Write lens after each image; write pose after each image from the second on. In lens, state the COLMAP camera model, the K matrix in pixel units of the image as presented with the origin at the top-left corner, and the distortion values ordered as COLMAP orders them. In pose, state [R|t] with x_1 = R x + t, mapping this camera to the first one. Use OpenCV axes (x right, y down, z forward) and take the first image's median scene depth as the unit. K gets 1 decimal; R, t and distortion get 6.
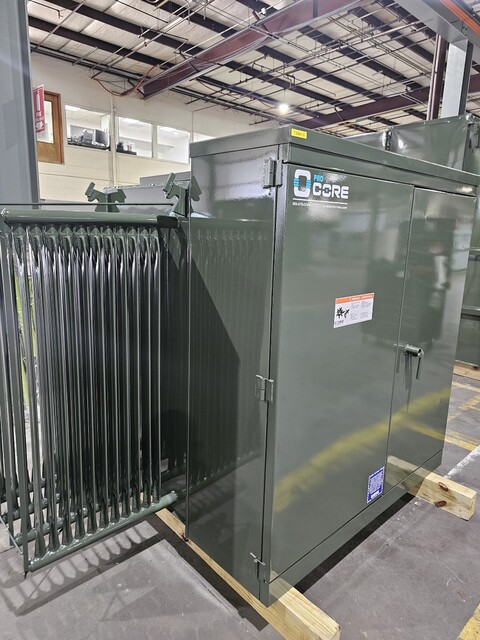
lens RADIAL K [[429.2, 0, 232.6], [0, 429.2, 314.0], [0, 0, 1]] dist [0.020462, 0.002753]
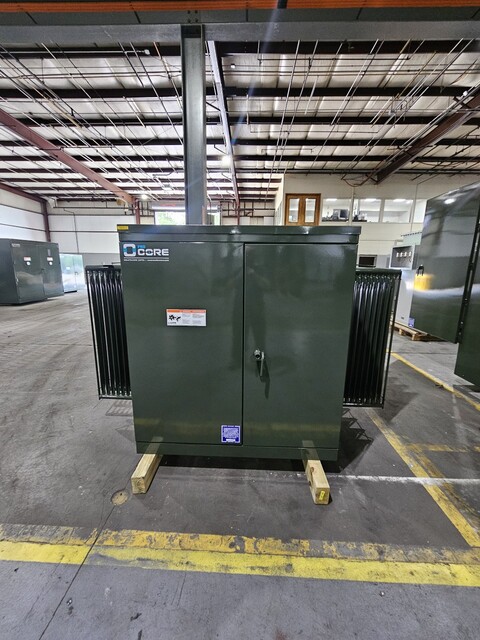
lens RADIAL K [[259.2, 0, 241.1], [0, 259.2, 318.9], [0, 0, 1]] dist [0.000771, -0.000396]
pose [[0.711416, 0.124045, -0.691737, 0.162160], [-0.129592, 0.990575, 0.044355, -0.011188], [0.690720, 0.058089, 0.720786, 0.054577]]
